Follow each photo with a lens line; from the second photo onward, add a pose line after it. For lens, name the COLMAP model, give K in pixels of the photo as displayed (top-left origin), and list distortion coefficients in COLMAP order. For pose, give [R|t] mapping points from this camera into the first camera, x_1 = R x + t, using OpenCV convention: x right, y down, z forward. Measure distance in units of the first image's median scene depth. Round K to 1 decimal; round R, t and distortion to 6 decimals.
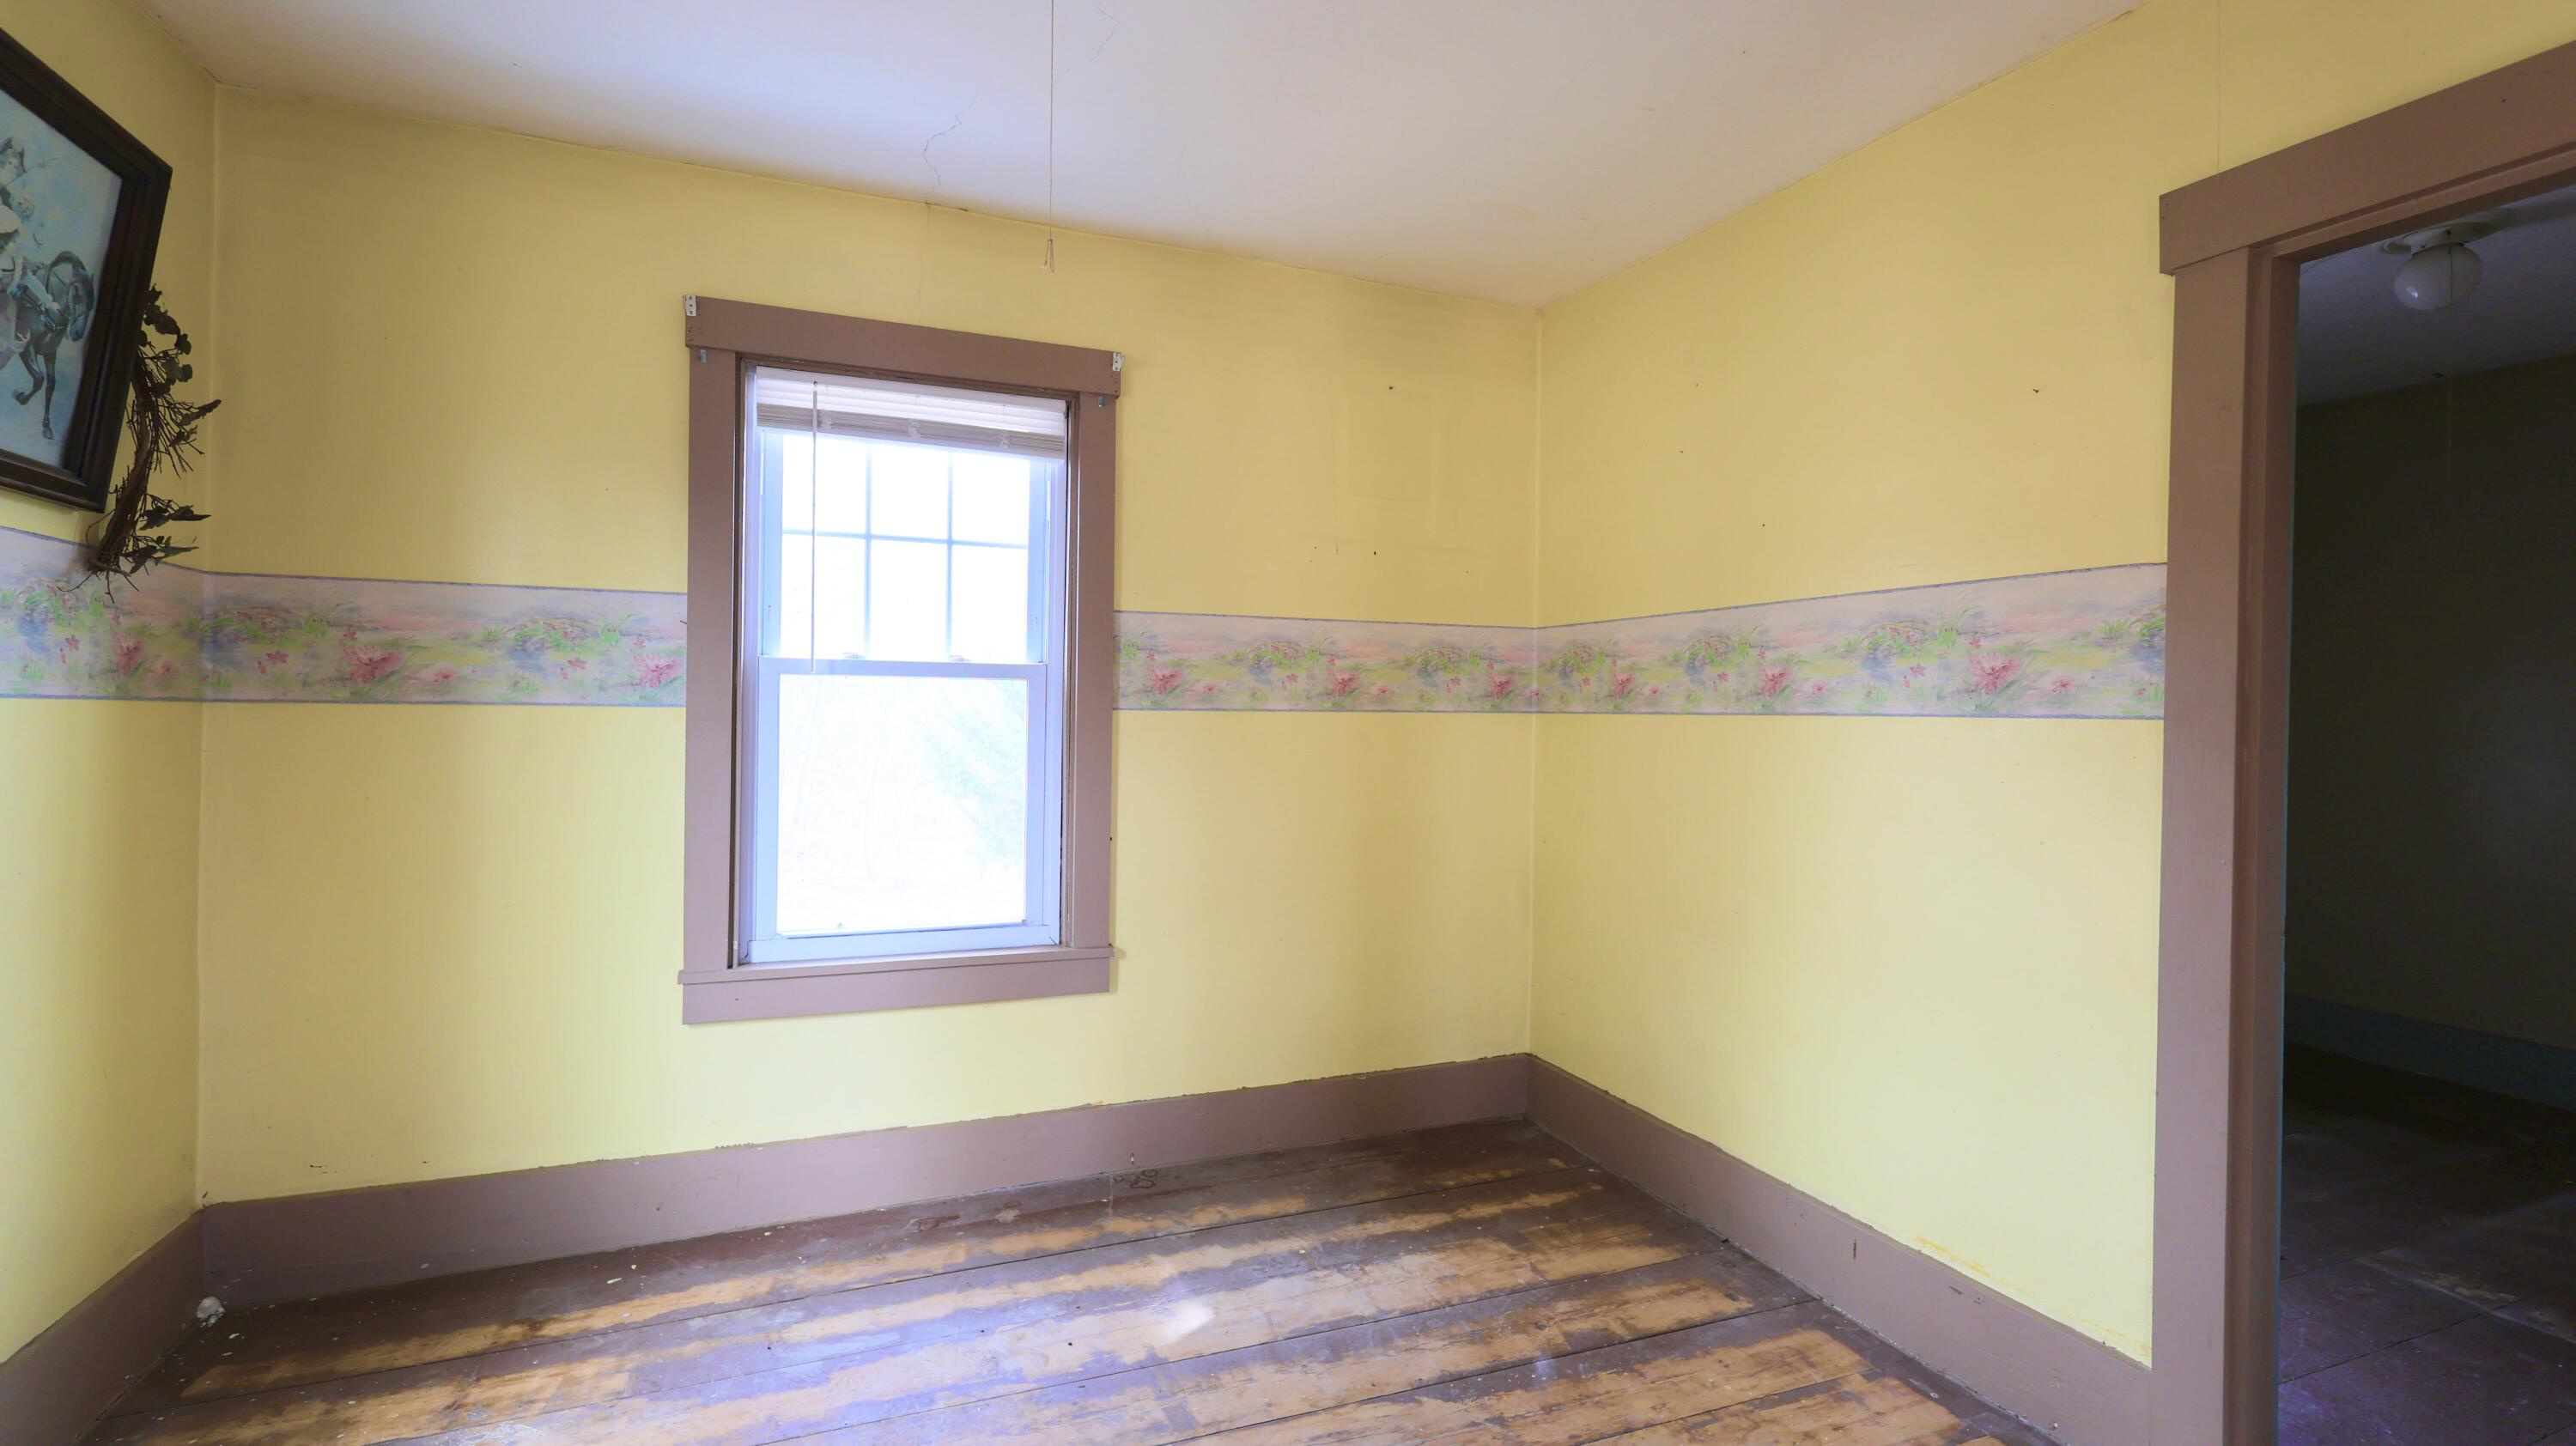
lens RADIAL K [[1124.4, 0, 1295.0], [0, 1124.4, 709.0], [0, 0, 1]] dist [0.000587, -0.000021]
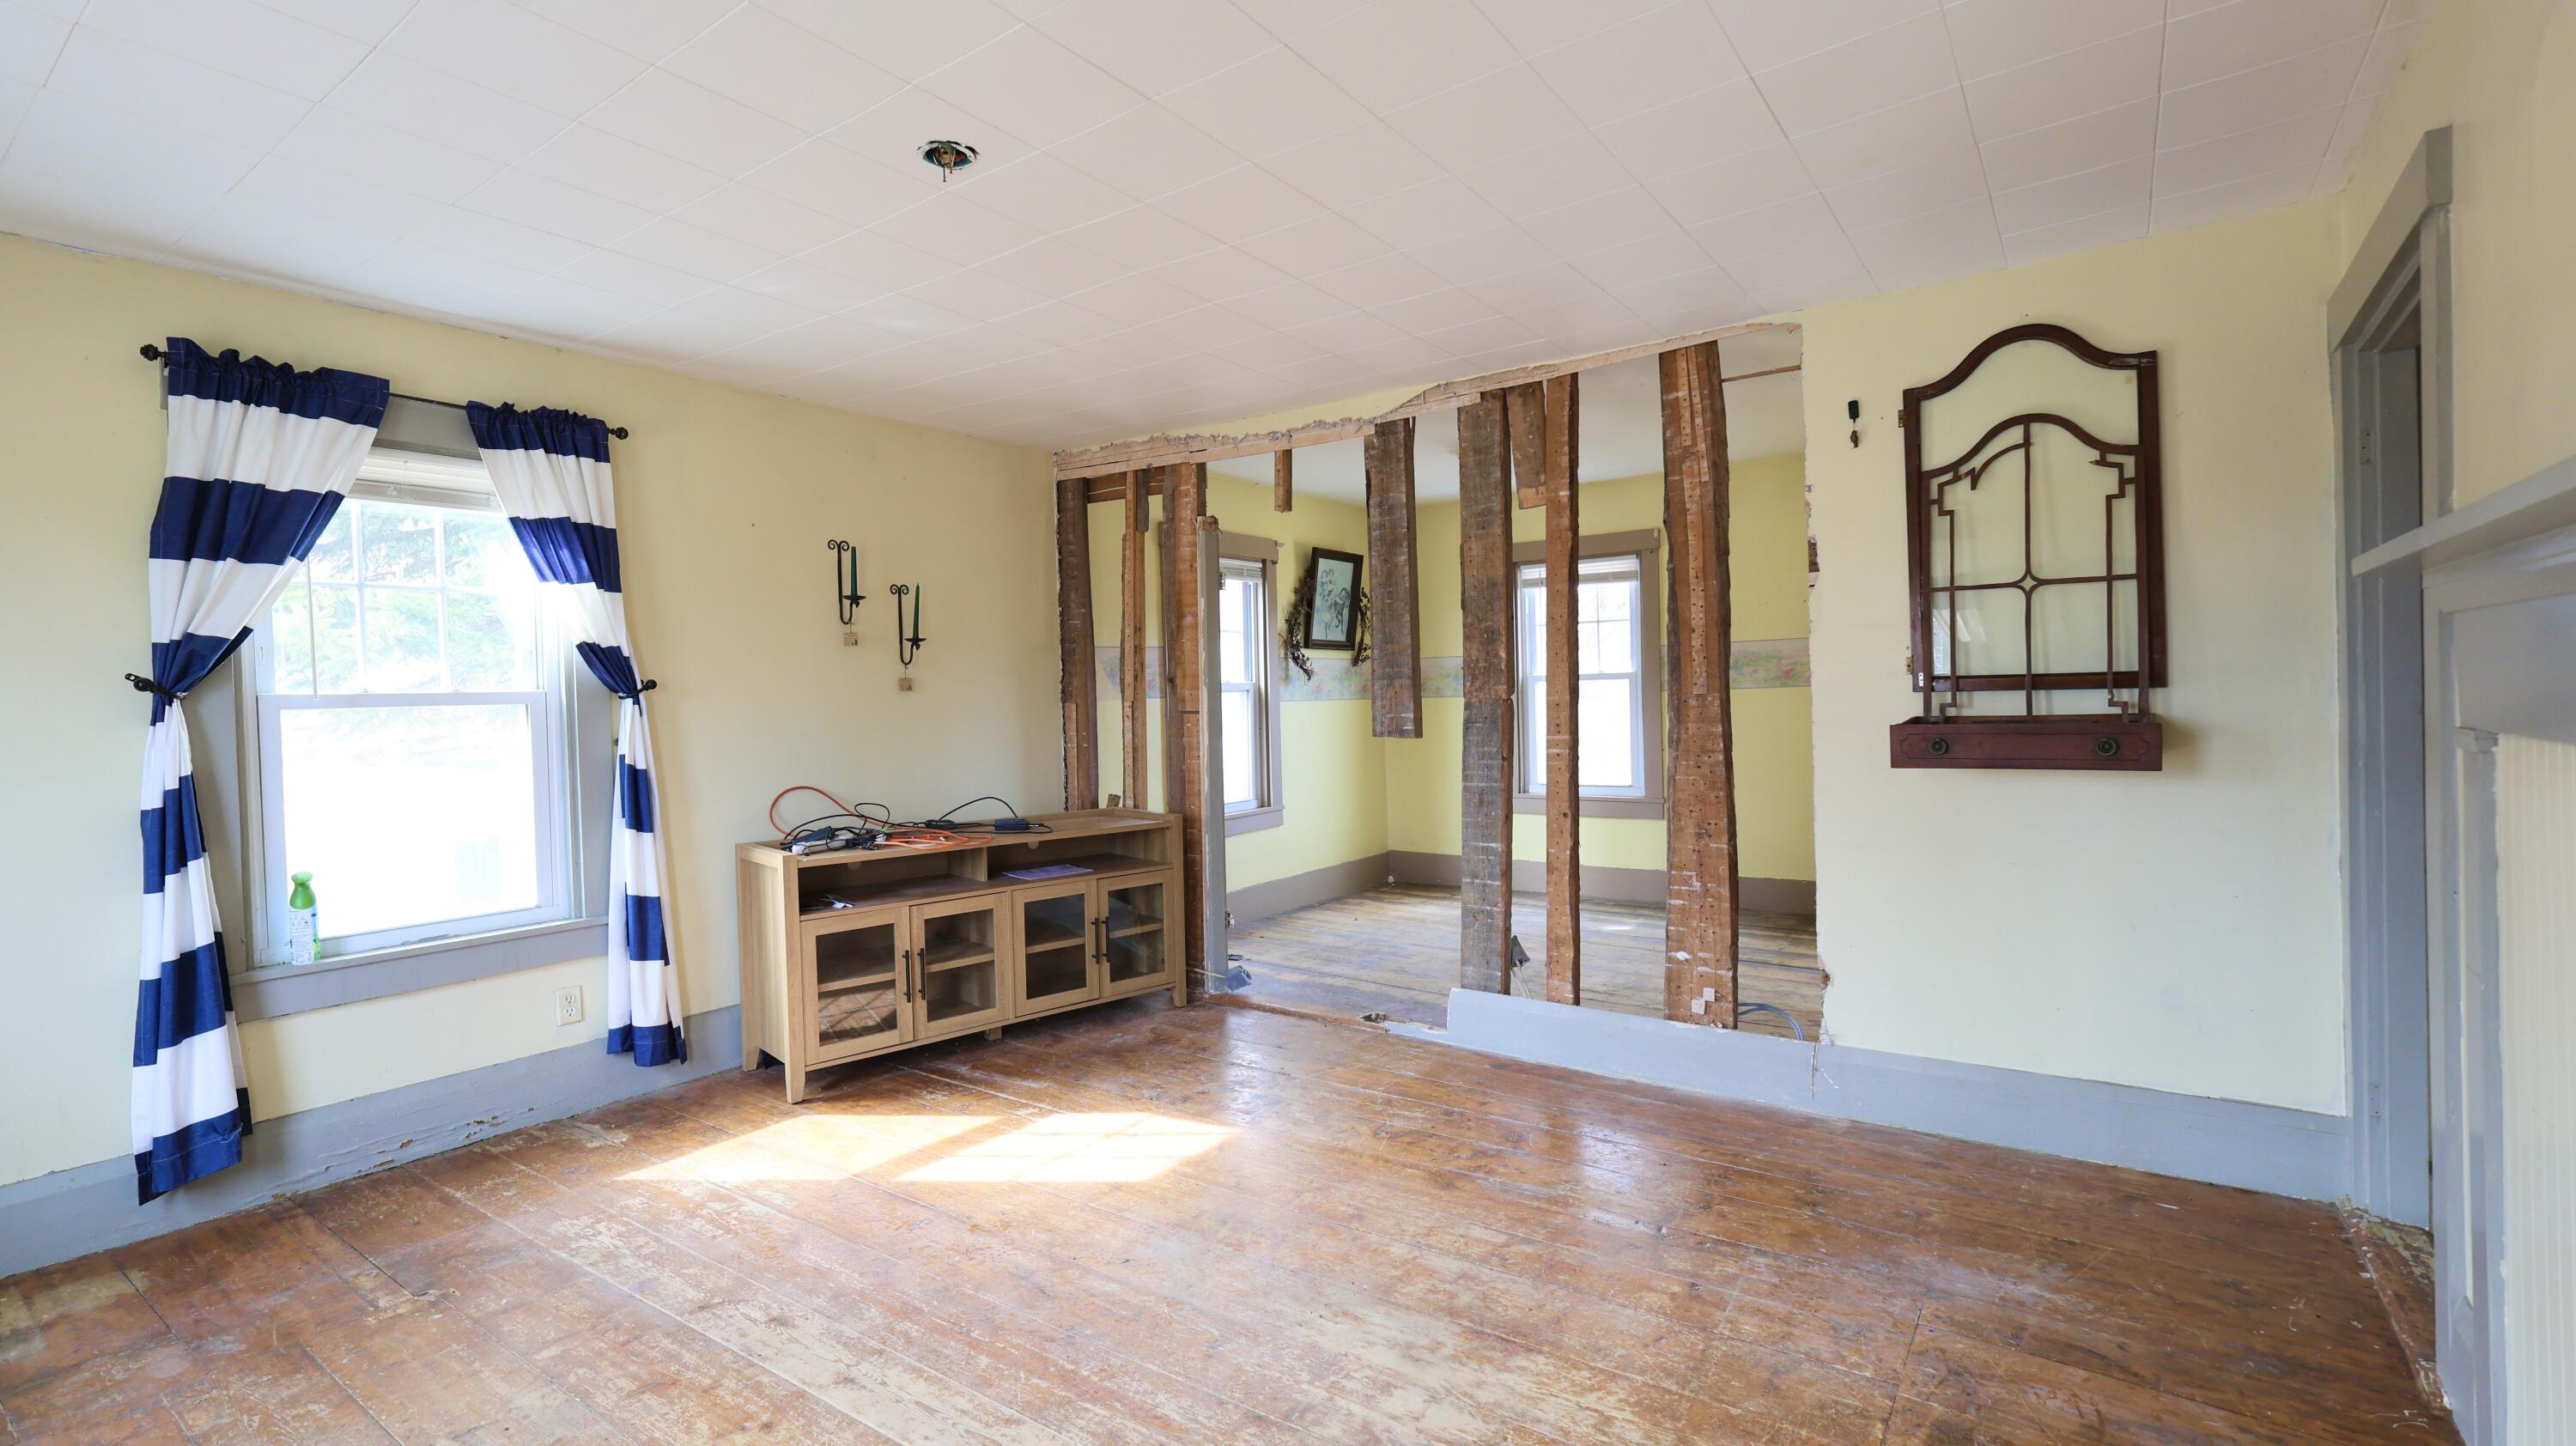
lens RADIAL K [[1124.4, 0, 1295.0], [0, 1124.4, 709.0], [0, 0, 1]] dist [0.000587, -0.000021]
pose [[0.533822, -0.019767, -0.845365, 1.961109], [0.033986, 0.999420, -0.001908, 0.023283], [0.844913, -0.027712, 0.534185, -1.159540]]
